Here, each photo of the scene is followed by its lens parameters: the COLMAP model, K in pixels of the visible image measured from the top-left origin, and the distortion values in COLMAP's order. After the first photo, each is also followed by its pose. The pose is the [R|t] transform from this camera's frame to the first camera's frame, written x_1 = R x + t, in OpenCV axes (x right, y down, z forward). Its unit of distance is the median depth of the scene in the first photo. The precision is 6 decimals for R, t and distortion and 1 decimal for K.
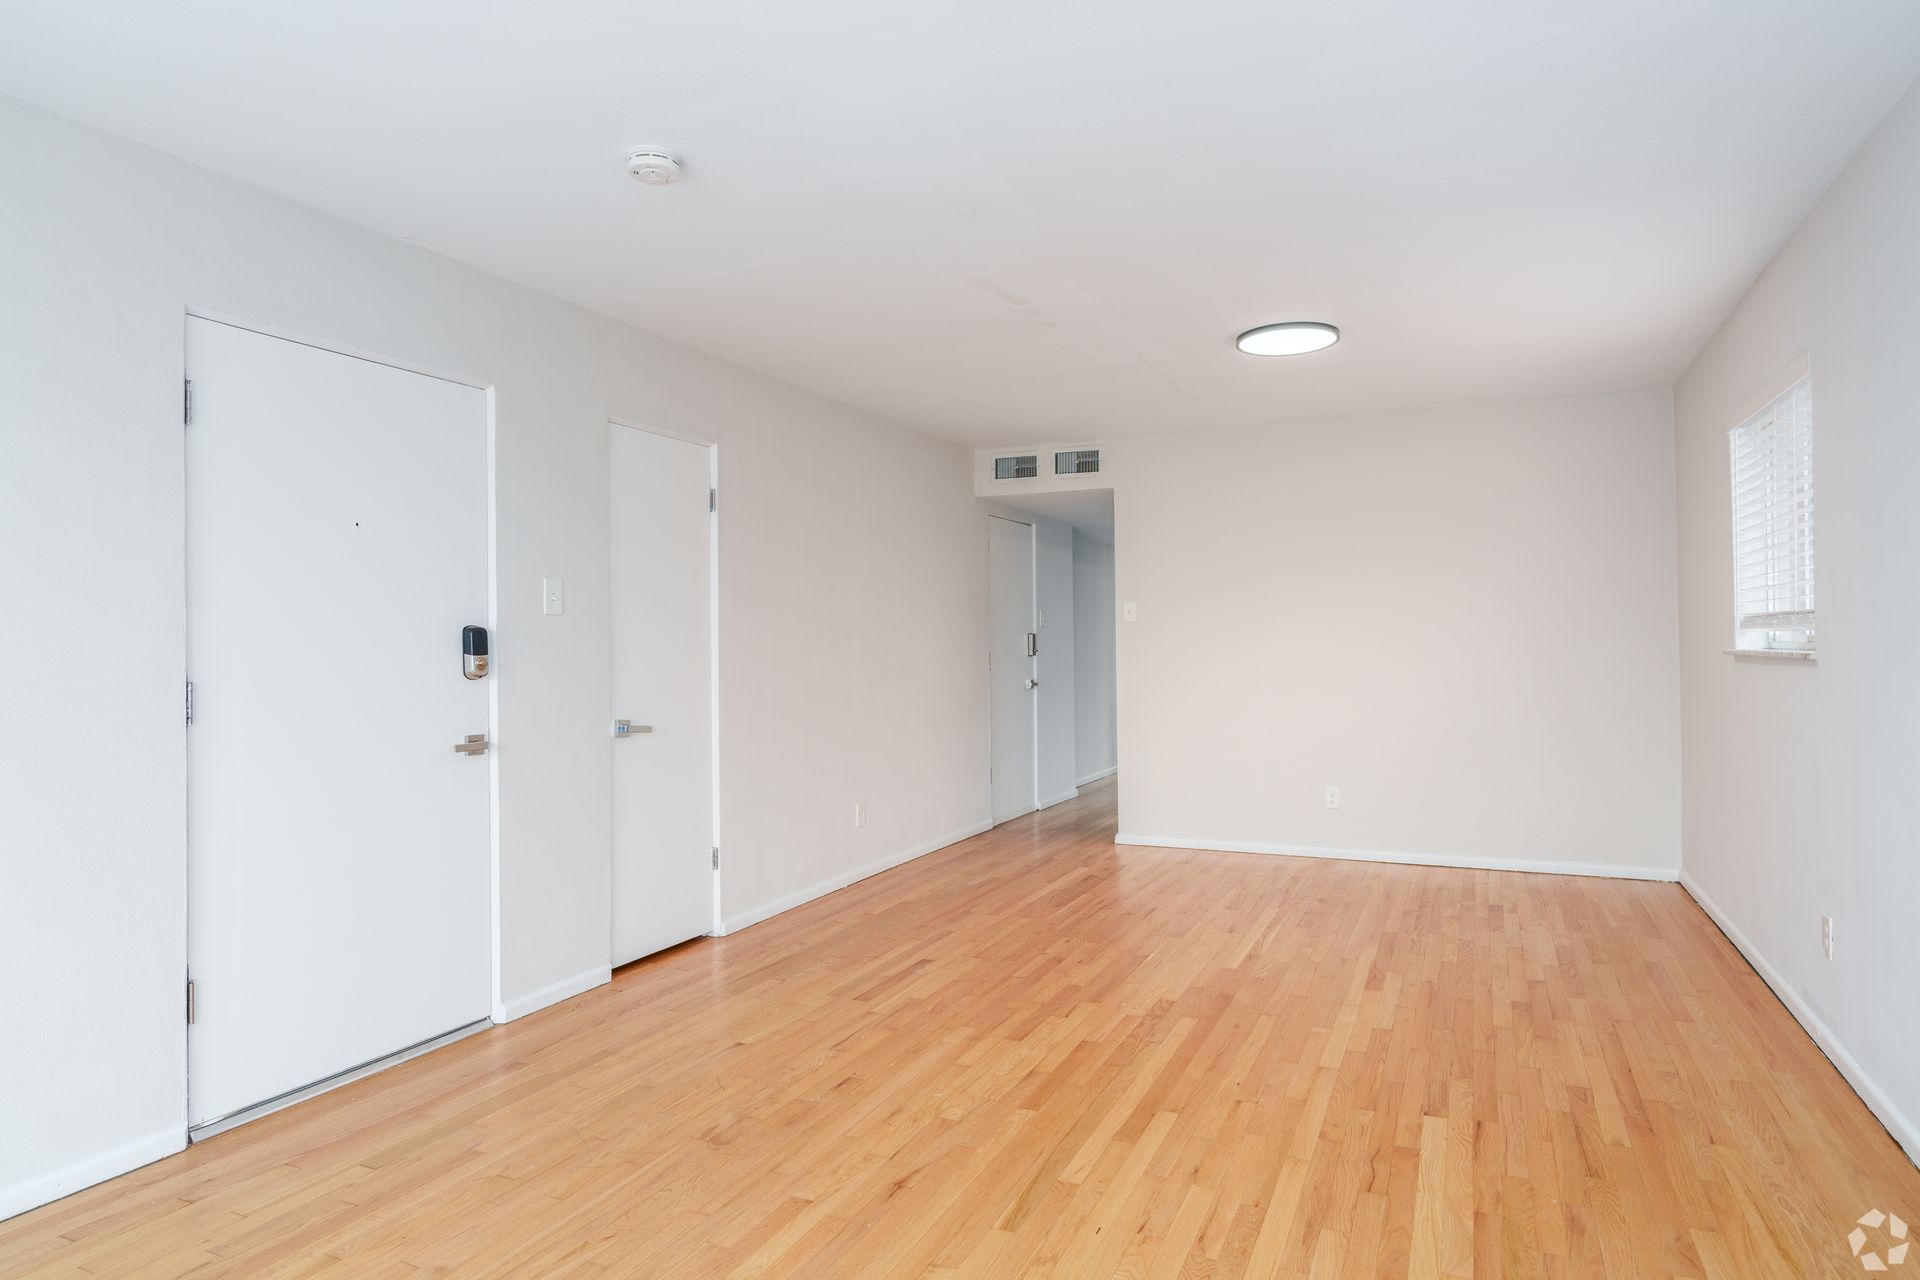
lens RADIAL K [[1107.6, 0, 960.8], [0, 1107.6, 642.8], [0, 0, 1]] dist [-0.001047, 0.000254]
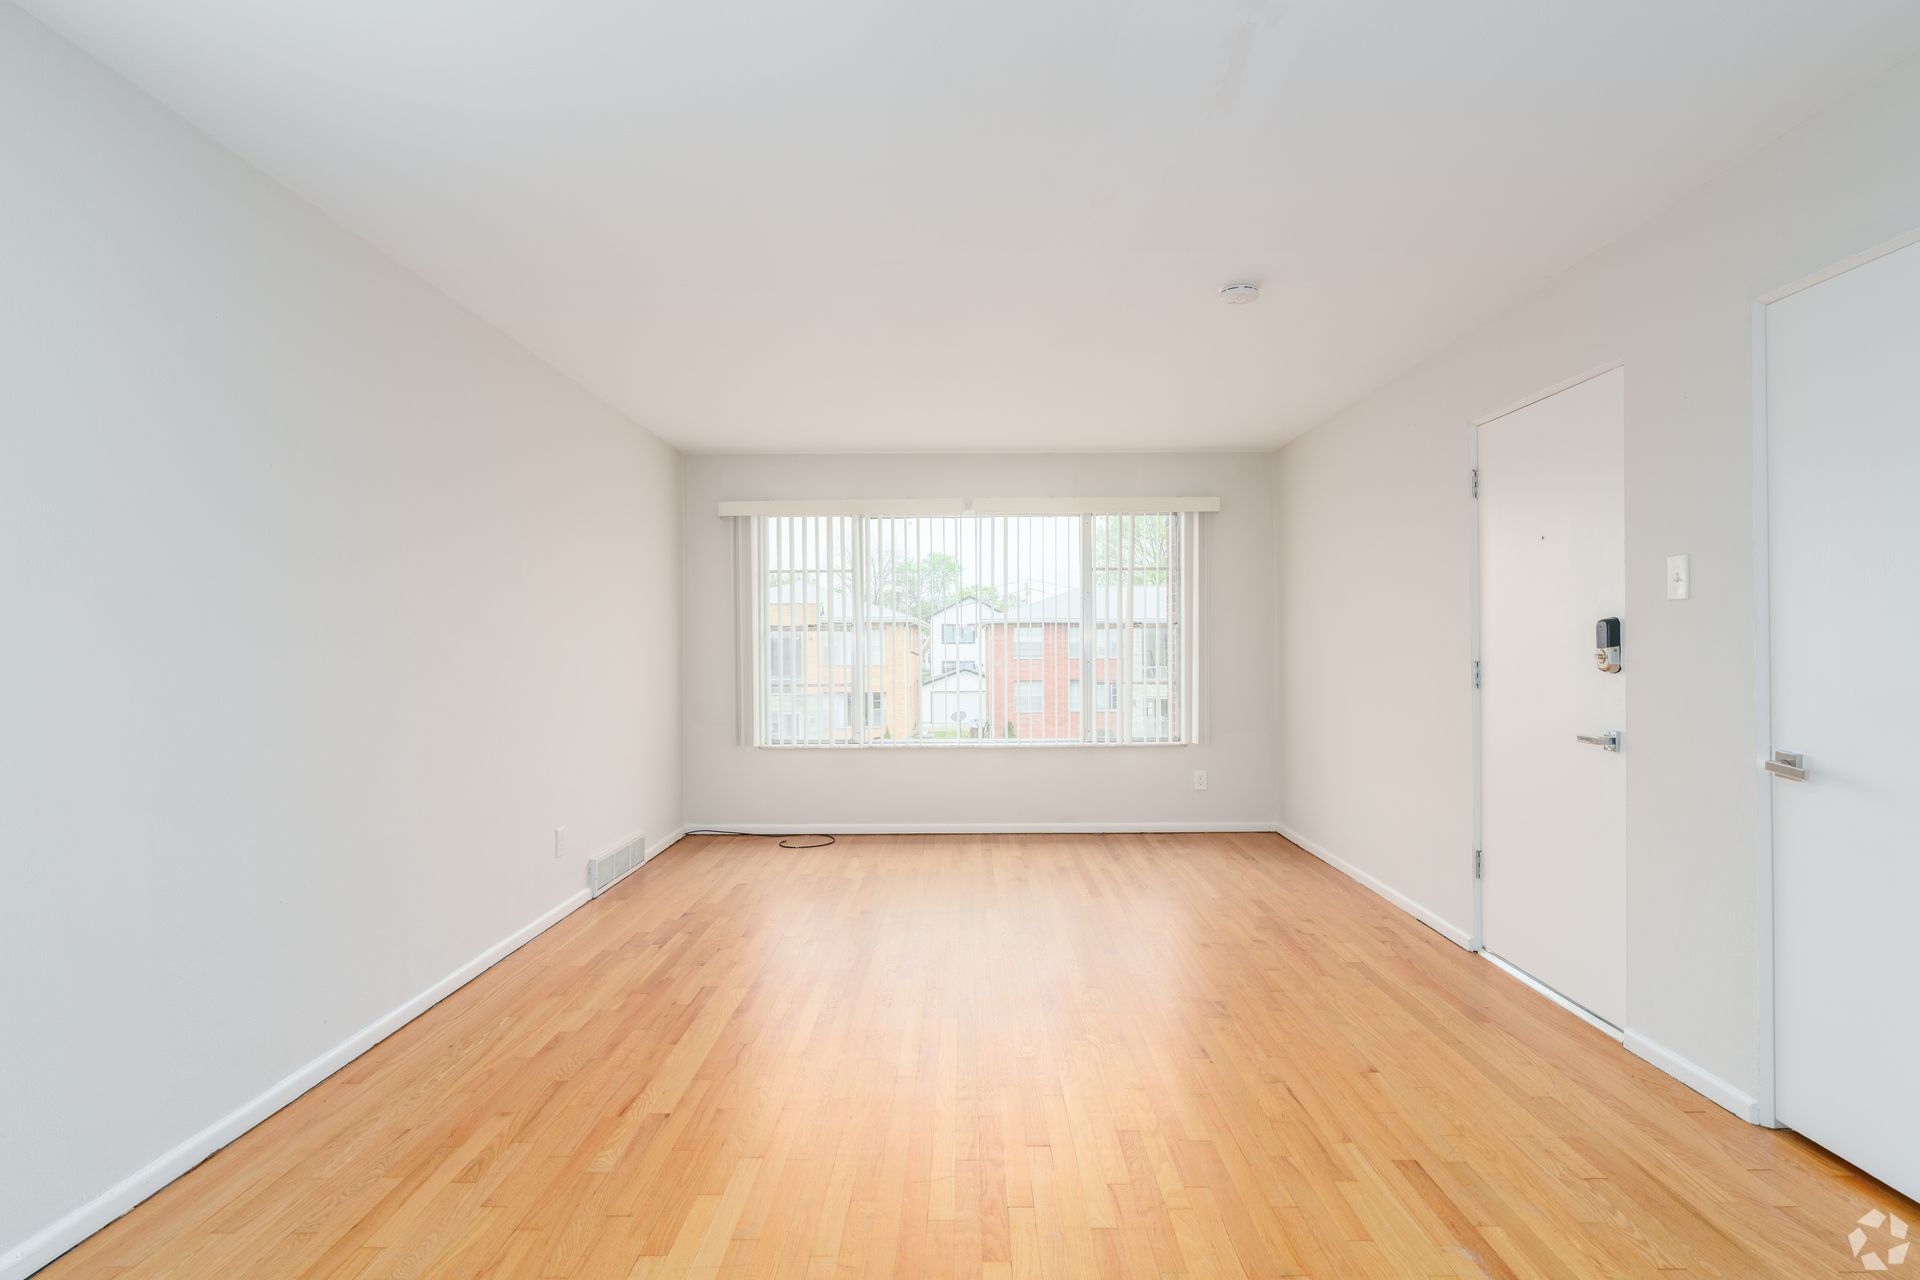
lens RADIAL K [[1050.0, 0, 960.5], [0, 1050.0, 641.4], [0, 0, 1]] dist [-0.001002, -0.000125]
pose [[-0.909769, 0.013887, -0.414882, 0.543062], [0.015750, 0.999875, -0.001068, -0.002266], [0.414815, -0.007506, -0.909875, 1.897695]]
